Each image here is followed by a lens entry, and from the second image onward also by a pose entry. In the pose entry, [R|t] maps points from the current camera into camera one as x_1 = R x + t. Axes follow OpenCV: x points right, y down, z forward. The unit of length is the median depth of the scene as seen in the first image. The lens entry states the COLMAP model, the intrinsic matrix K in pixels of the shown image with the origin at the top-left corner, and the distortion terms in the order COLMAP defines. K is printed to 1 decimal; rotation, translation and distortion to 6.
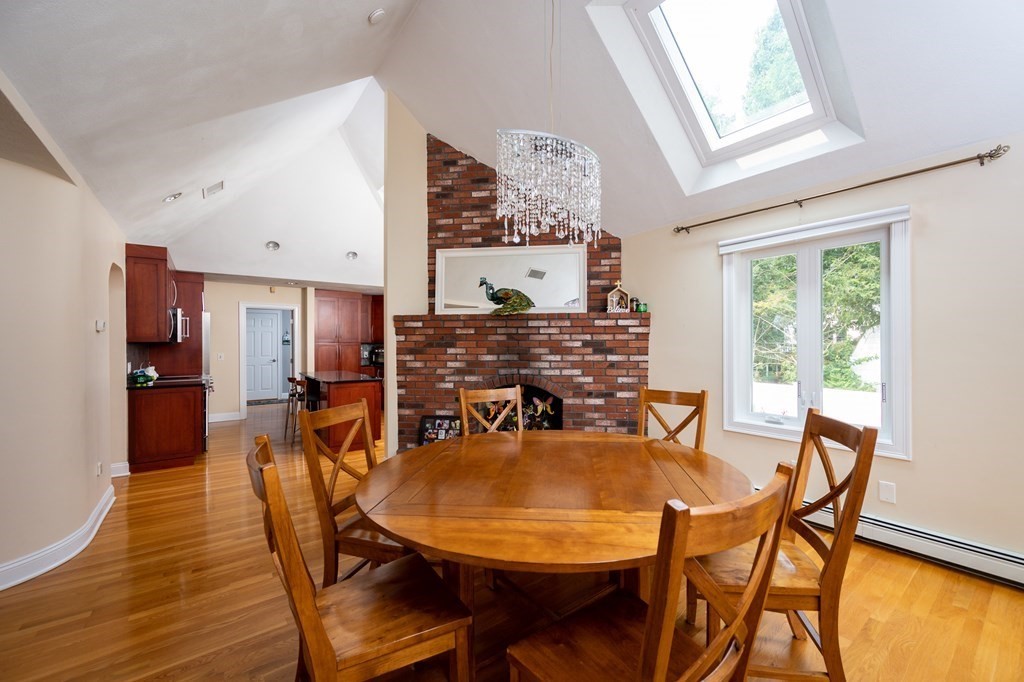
lens RADIAL K [[413.7, 0, 512.0], [0, 413.7, 341.0], [0, 0, 1]] dist [0.000269, -0.000007]
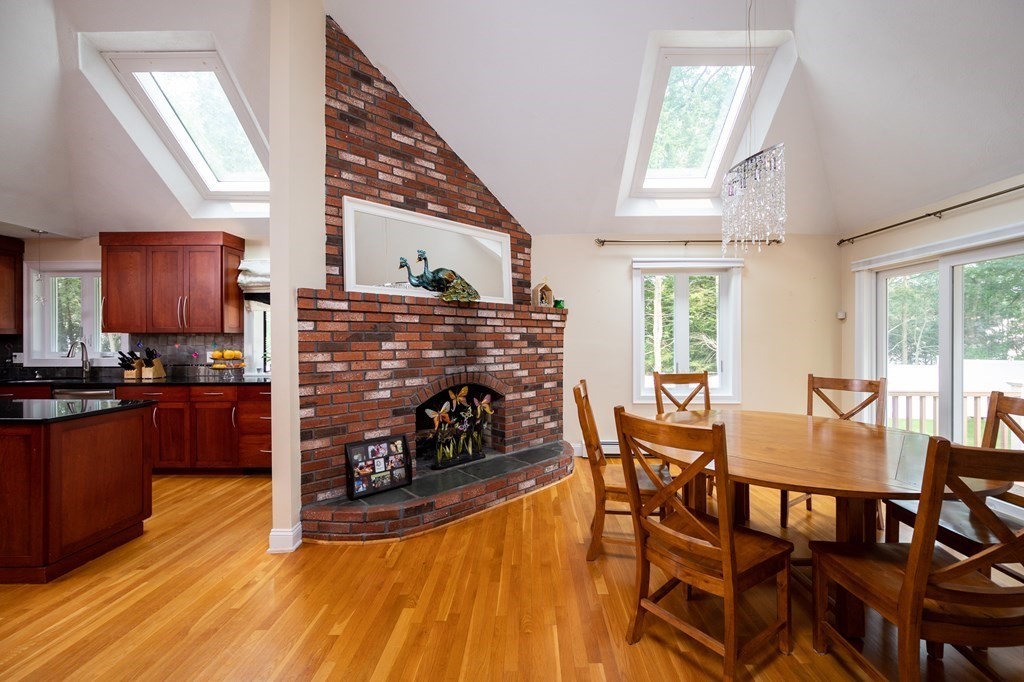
lens RADIAL K [[414.7, 0, 531.5], [0, 414.7, 339.1], [0, 0, 1]] dist [-0.000970, 0.000117]
pose [[0.607106, 0.002340, 0.794617, -0.569669], [-0.005676, 0.999983, 0.001392, 0.010174], [-0.794601, -0.005355, 0.607109, 0.369891]]
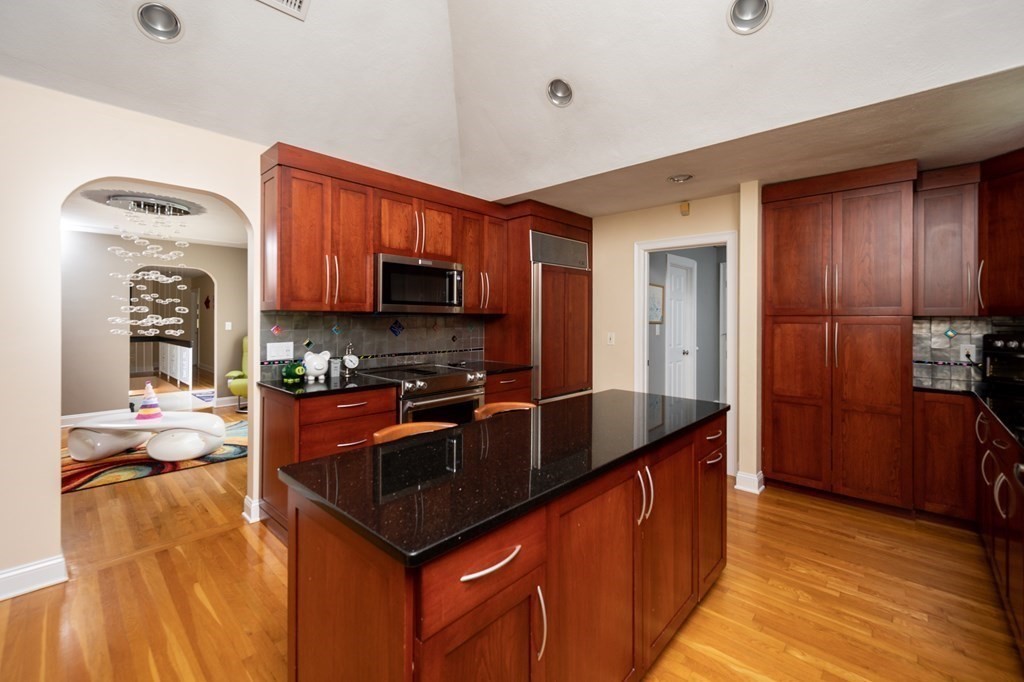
lens RADIAL K [[420.1, 0, 511.7], [0, 420.1, 320.1], [0, 0, 1]] dist [0.000661, 0.000031]
pose [[0.167712, 0.008417, -0.985800, -0.202828], [0.002634, 0.999956, 0.008986, 0.008467], [0.985832, -0.004104, 0.167683, 1.318512]]
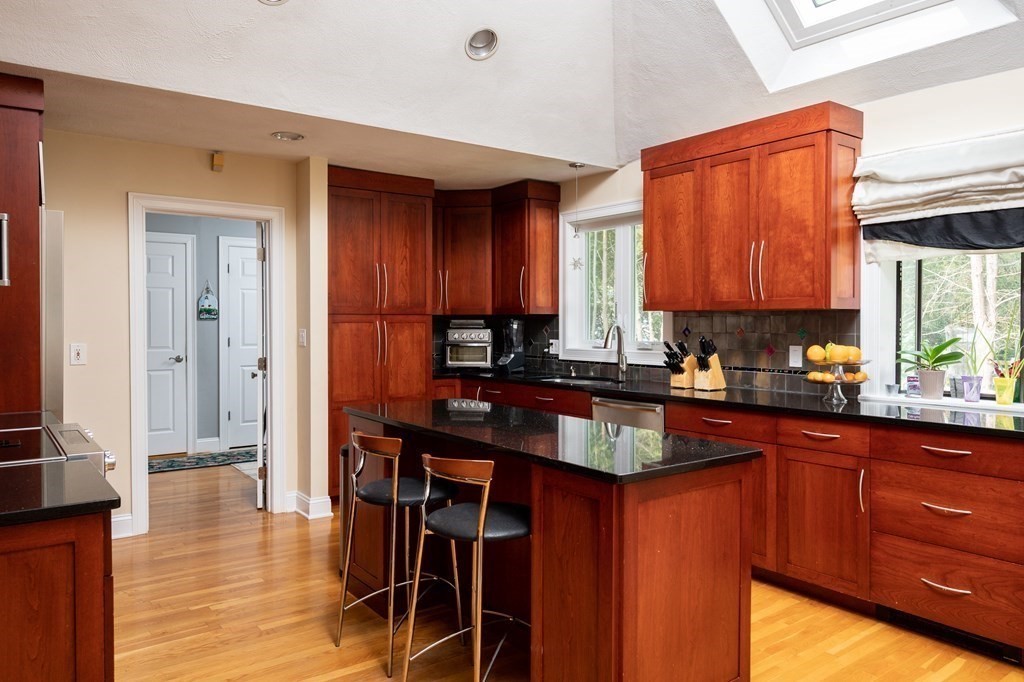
lens RADIAL K [[734.1, 0, 512.0], [0, 734.1, 341.0], [0, 0, 1]] dist [0.000879, 0.000368]
pose [[0.999956, 0.004692, -0.008067, -0.593339], [-0.004423, 0.999443, 0.033090, 0.011391], [0.008217, -0.033053, 0.999420, 0.695991]]
